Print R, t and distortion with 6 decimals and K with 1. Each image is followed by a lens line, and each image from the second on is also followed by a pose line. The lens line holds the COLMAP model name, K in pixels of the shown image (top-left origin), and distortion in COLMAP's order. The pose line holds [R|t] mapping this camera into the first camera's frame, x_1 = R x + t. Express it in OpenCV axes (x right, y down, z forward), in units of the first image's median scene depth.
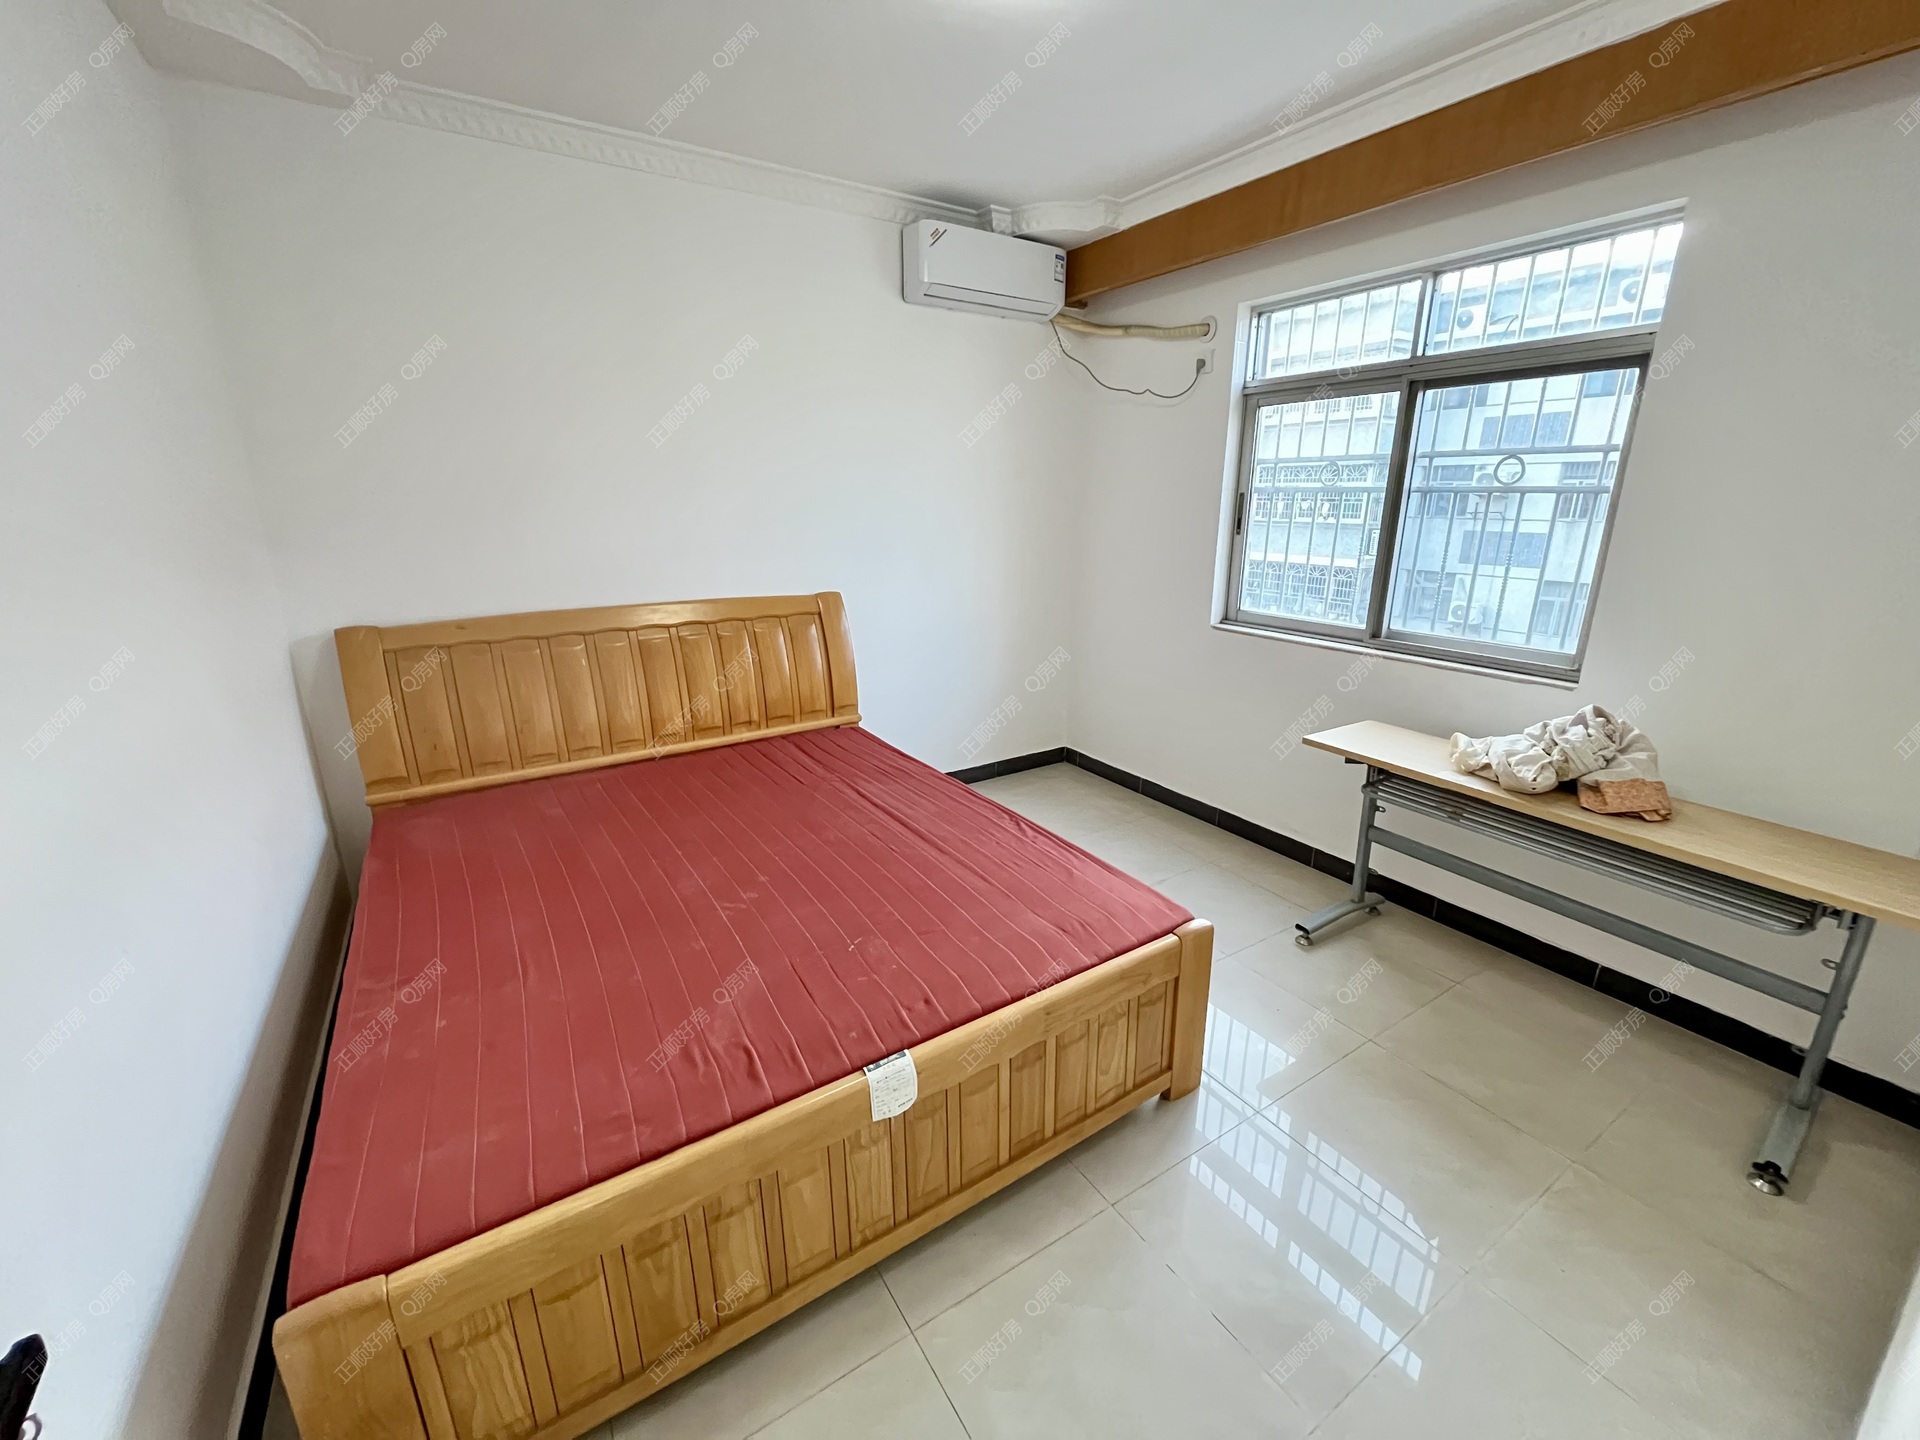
lens RADIAL K [[770.9, 0, 977.7], [0, 770.9, 720.3], [0, 0, 1]] dist [-0.000563, -0.000366]
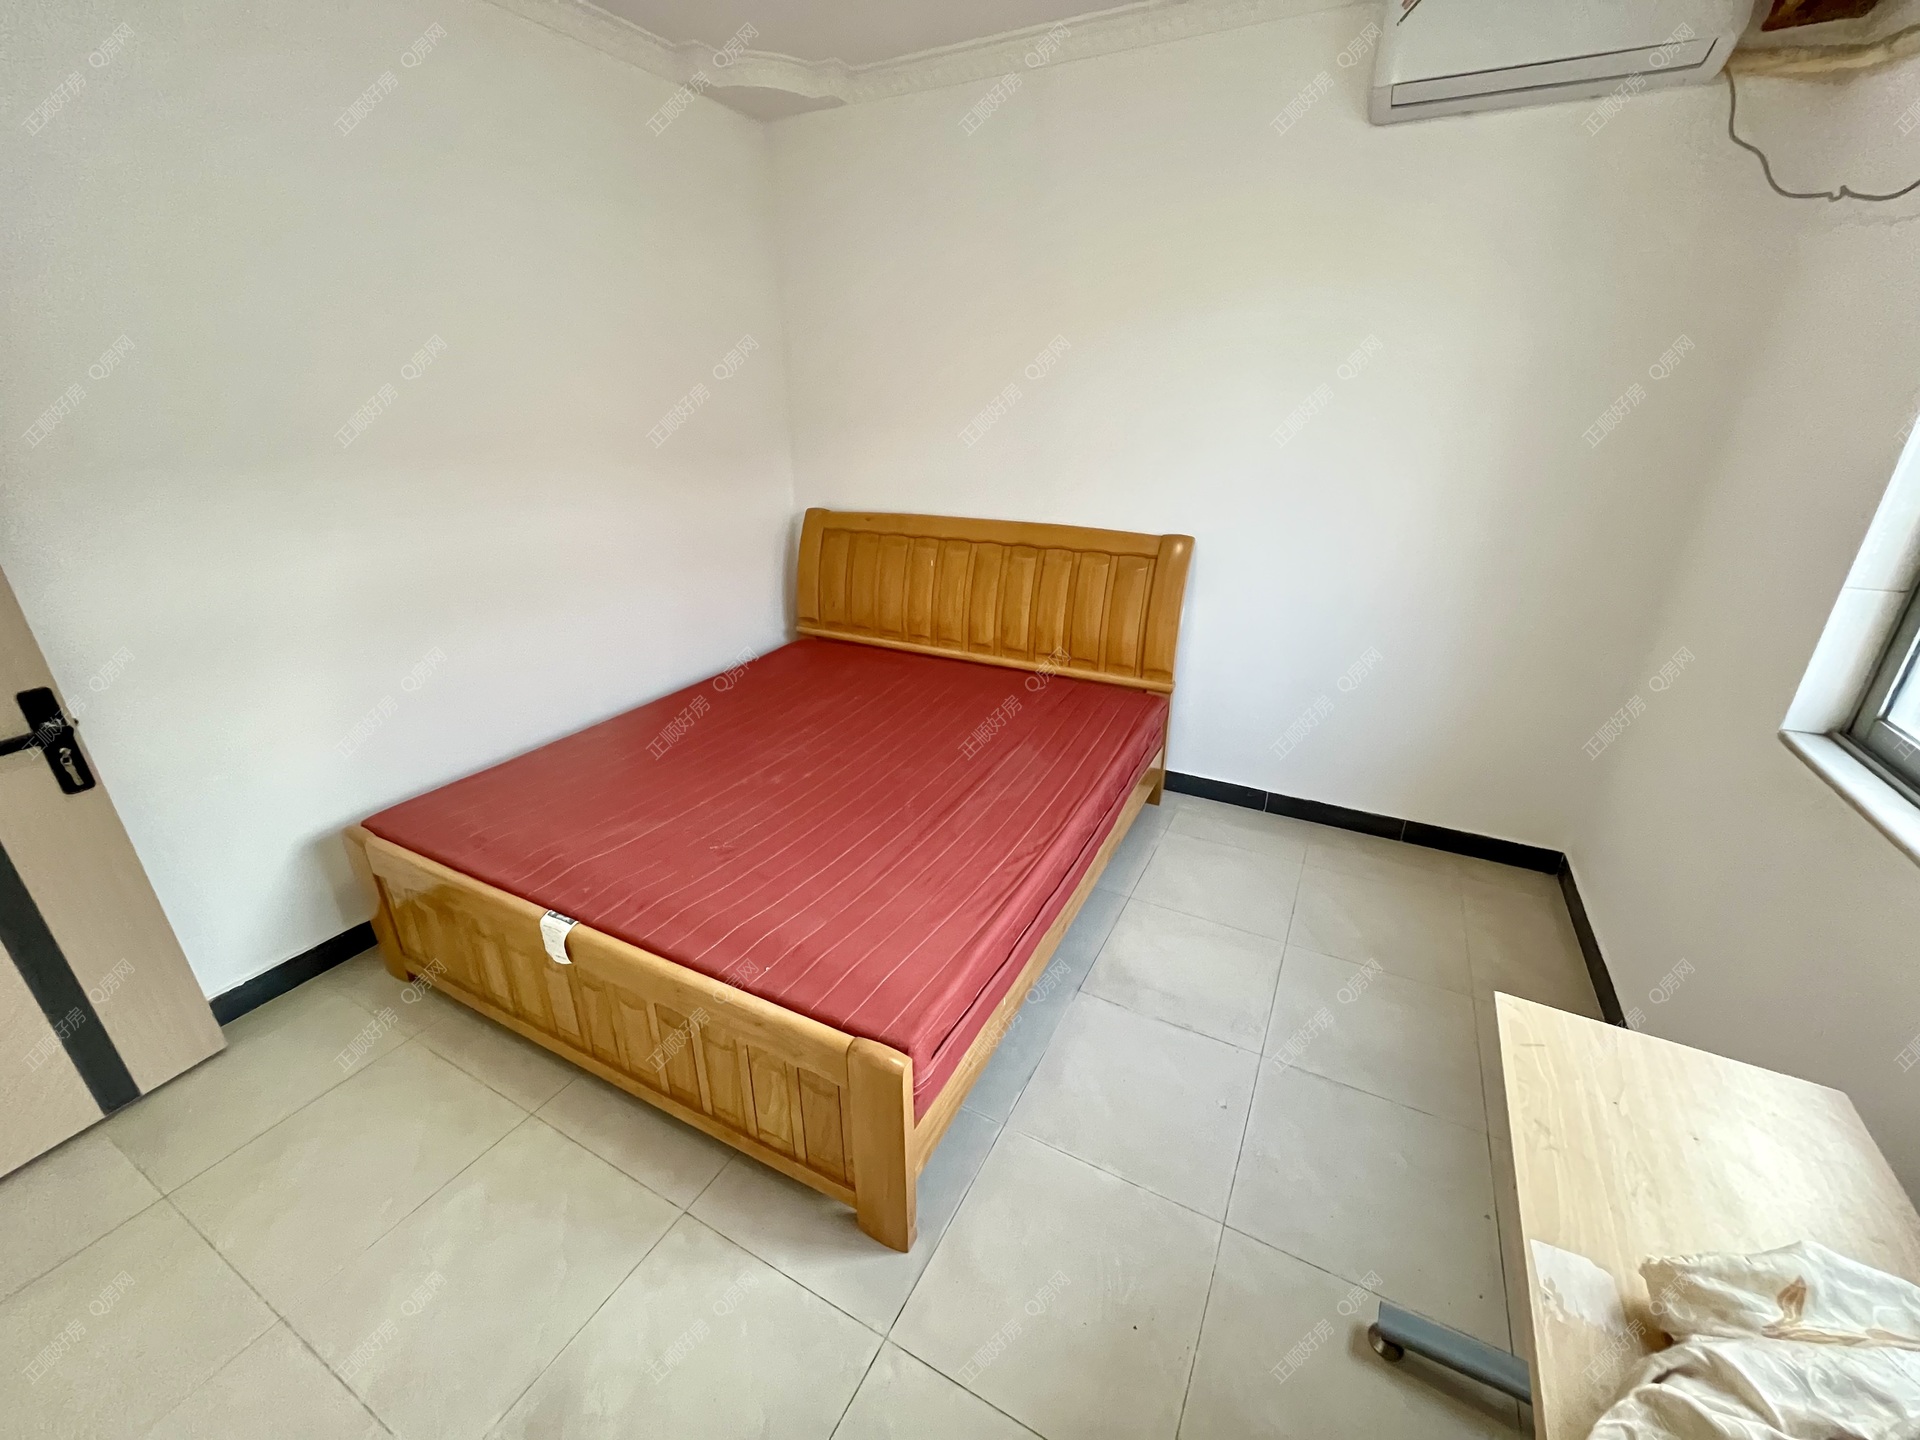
lens RADIAL K [[770.9, 0, 954.4], [0, 770.9, 721.1], [0, 0, 1]] dist [-0.000563, -0.000366]
pose [[0.483199, 0.337728, -0.807749, 0.853925], [-0.245566, 0.937850, 0.245226, -0.237033], [0.840367, 0.079863, 0.536102, 0.692927]]
